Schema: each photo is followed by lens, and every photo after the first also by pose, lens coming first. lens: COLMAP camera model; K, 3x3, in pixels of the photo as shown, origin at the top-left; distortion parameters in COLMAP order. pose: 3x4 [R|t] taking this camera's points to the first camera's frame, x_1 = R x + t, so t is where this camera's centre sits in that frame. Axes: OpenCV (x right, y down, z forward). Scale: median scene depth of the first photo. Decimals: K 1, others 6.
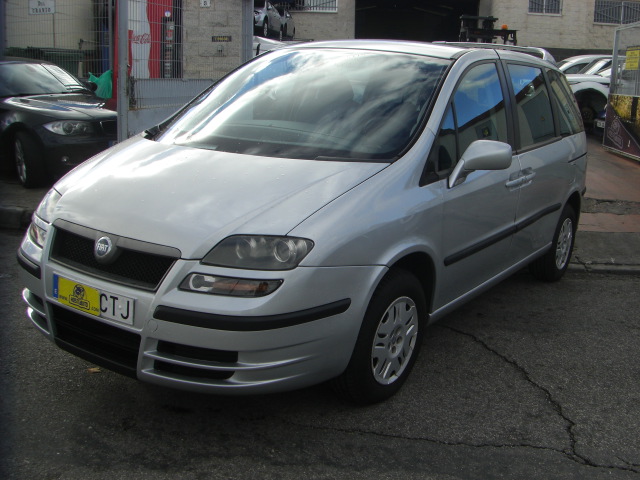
lens RADIAL K [[693.3, 0, 324.7], [0, 693.3, 240.2], [0, 0, 1]] dist [-0.141679, 0.000000]
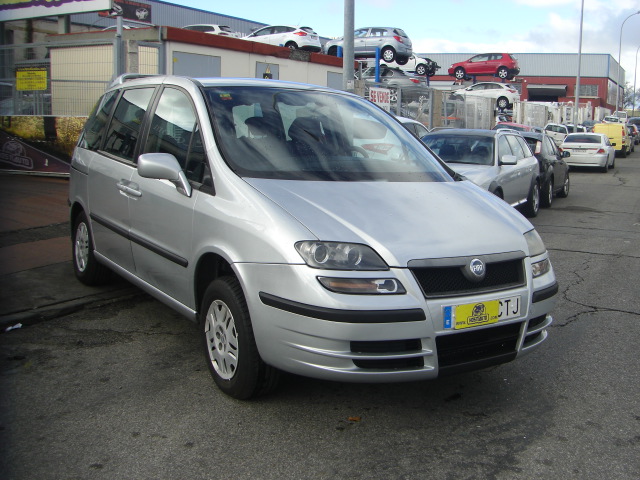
lens RADIAL K [[709.9, 0, 320.9], [0, 709.9, 241.1], [0, 0, 1]] dist [-0.135505, 0.000000]
pose [[0.421523, -0.174375, 0.889894, -1.550571], [0.194732, 0.975850, 0.098977, -0.212618], [-0.885662, 0.131570, 0.445300, 0.704217]]
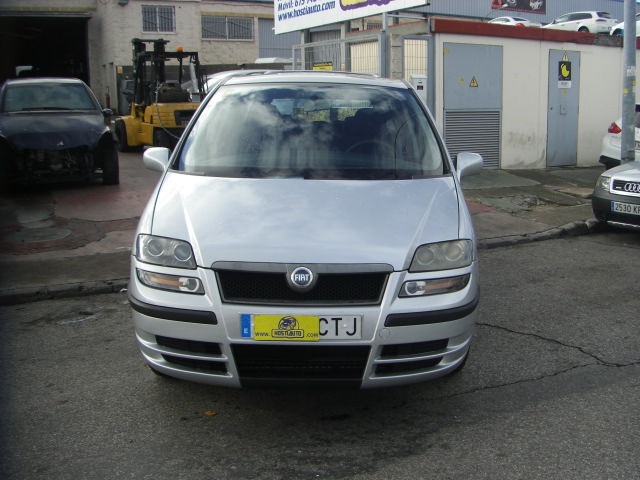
lens RADIAL K [[693.3, 0, 348.4], [0, 693.3, 241.9], [0, 0, 1]] dist [-0.141679, 0.000000]
pose [[0.833543, -0.141379, 0.534059, -0.851488], [0.153438, 0.987912, 0.022045, -0.058004], [-0.530720, 0.063569, 0.845160, 0.047218]]
